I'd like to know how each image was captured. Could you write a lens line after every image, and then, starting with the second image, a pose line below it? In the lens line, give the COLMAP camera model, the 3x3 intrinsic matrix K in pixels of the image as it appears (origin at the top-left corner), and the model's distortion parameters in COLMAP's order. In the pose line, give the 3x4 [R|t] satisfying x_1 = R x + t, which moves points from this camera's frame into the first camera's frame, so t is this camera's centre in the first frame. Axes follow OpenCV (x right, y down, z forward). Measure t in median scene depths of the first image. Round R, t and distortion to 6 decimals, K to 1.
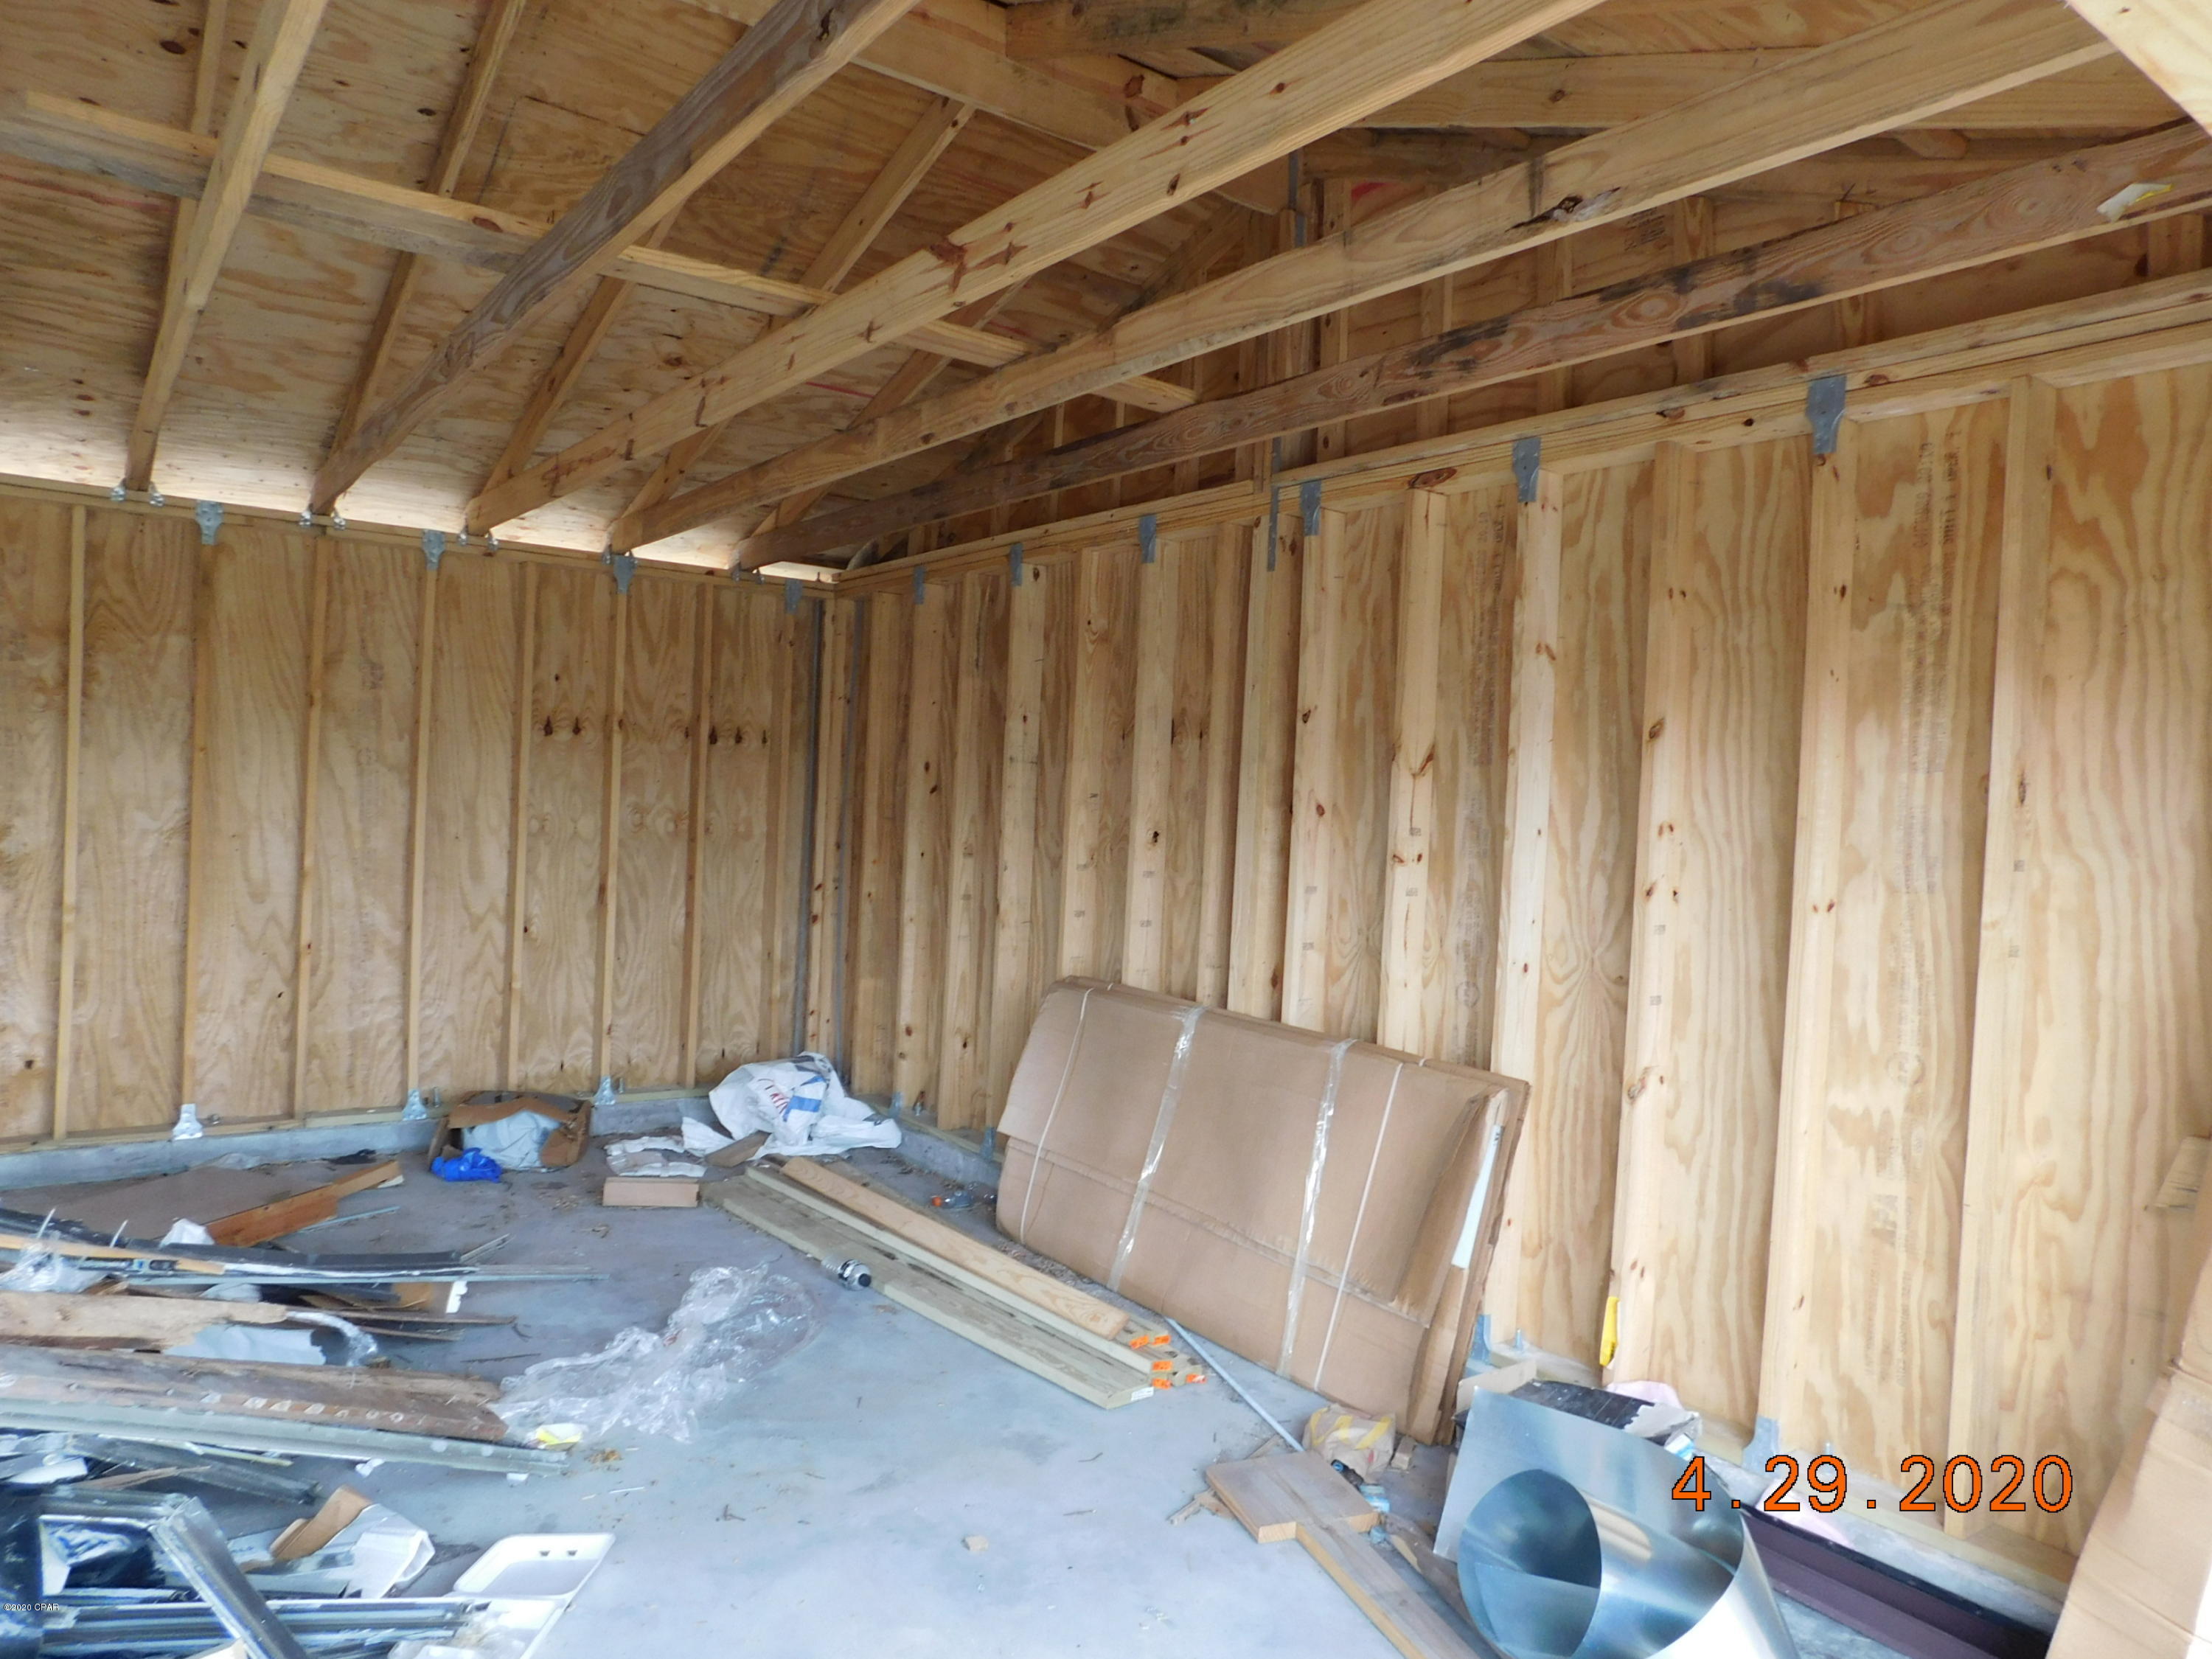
lens RADIAL K [[1469.4, 0, 1110.1], [0, 1469.4, 825.7], [0, 0, 1]] dist [-0.069606, 0.056729]
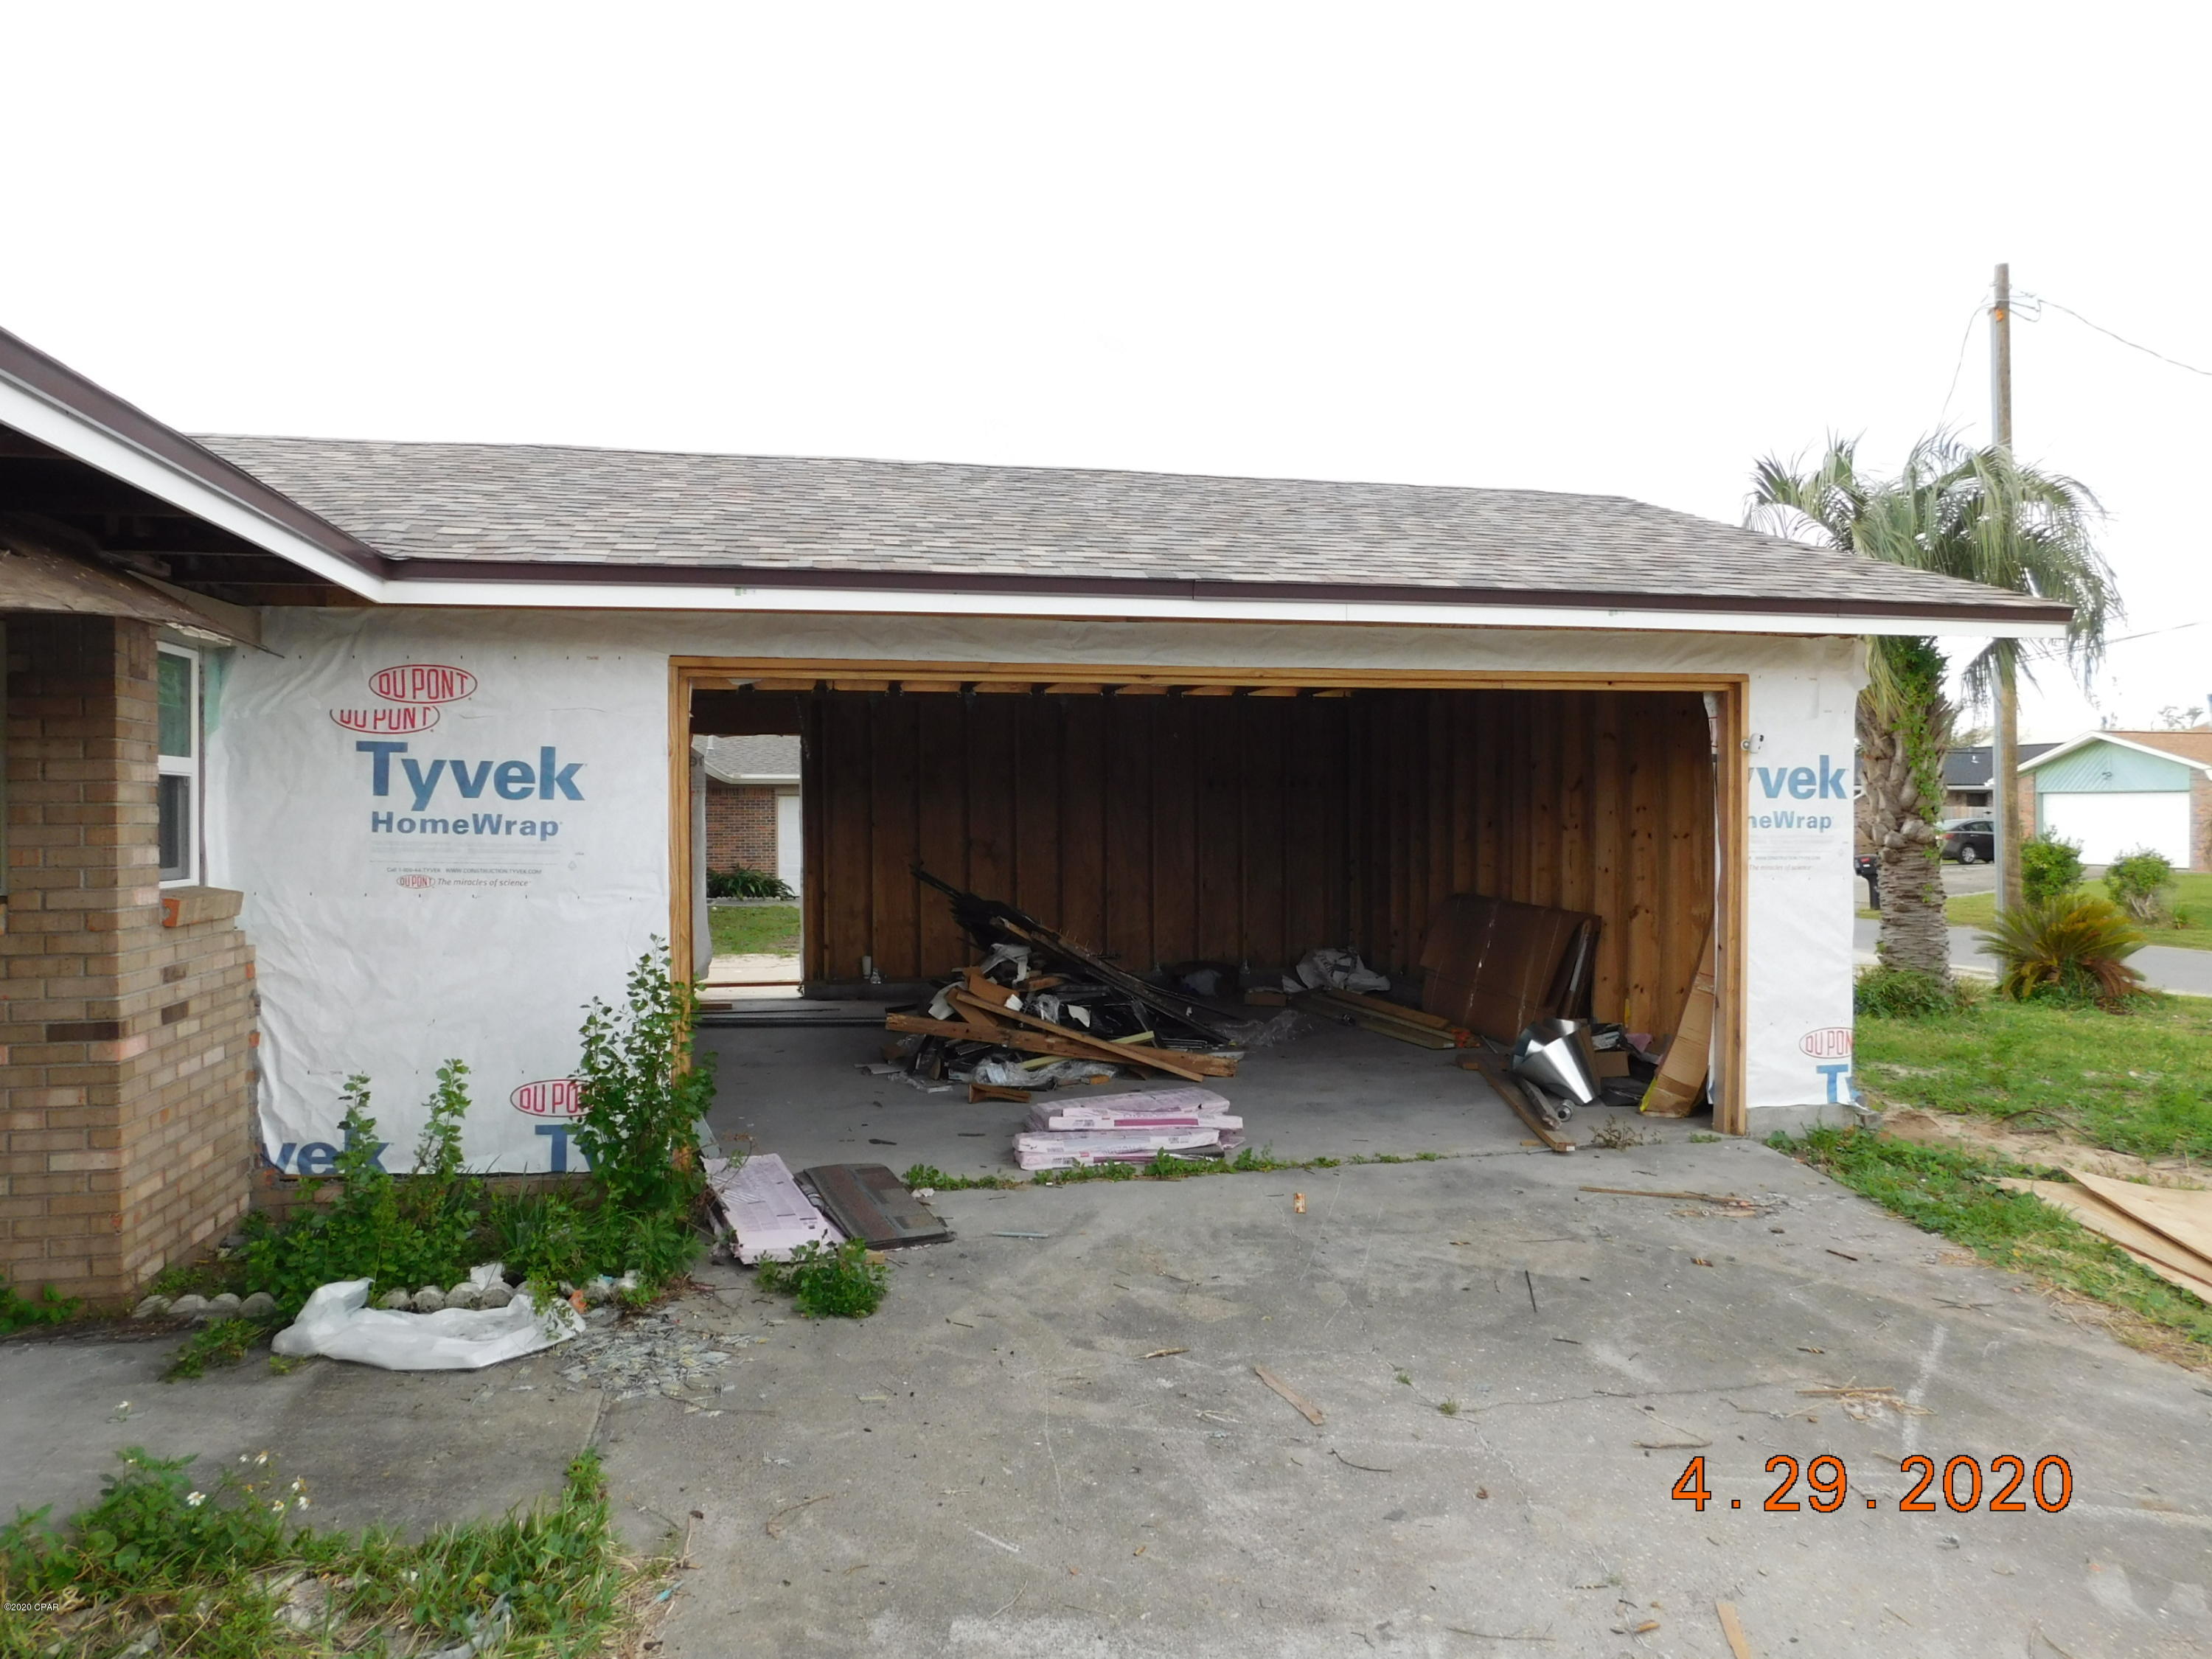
lens RADIAL K [[1469.4, 0, 1110.1], [0, 1469.4, 825.7], [0, 0, 1]] dist [-0.069606, 0.056729]
pose [[0.908133, -0.043120, -0.416455, 0.355019], [0.037112, 0.999057, -0.022515, 0.031894], [0.417034, 0.004991, 0.908877, -0.970535]]
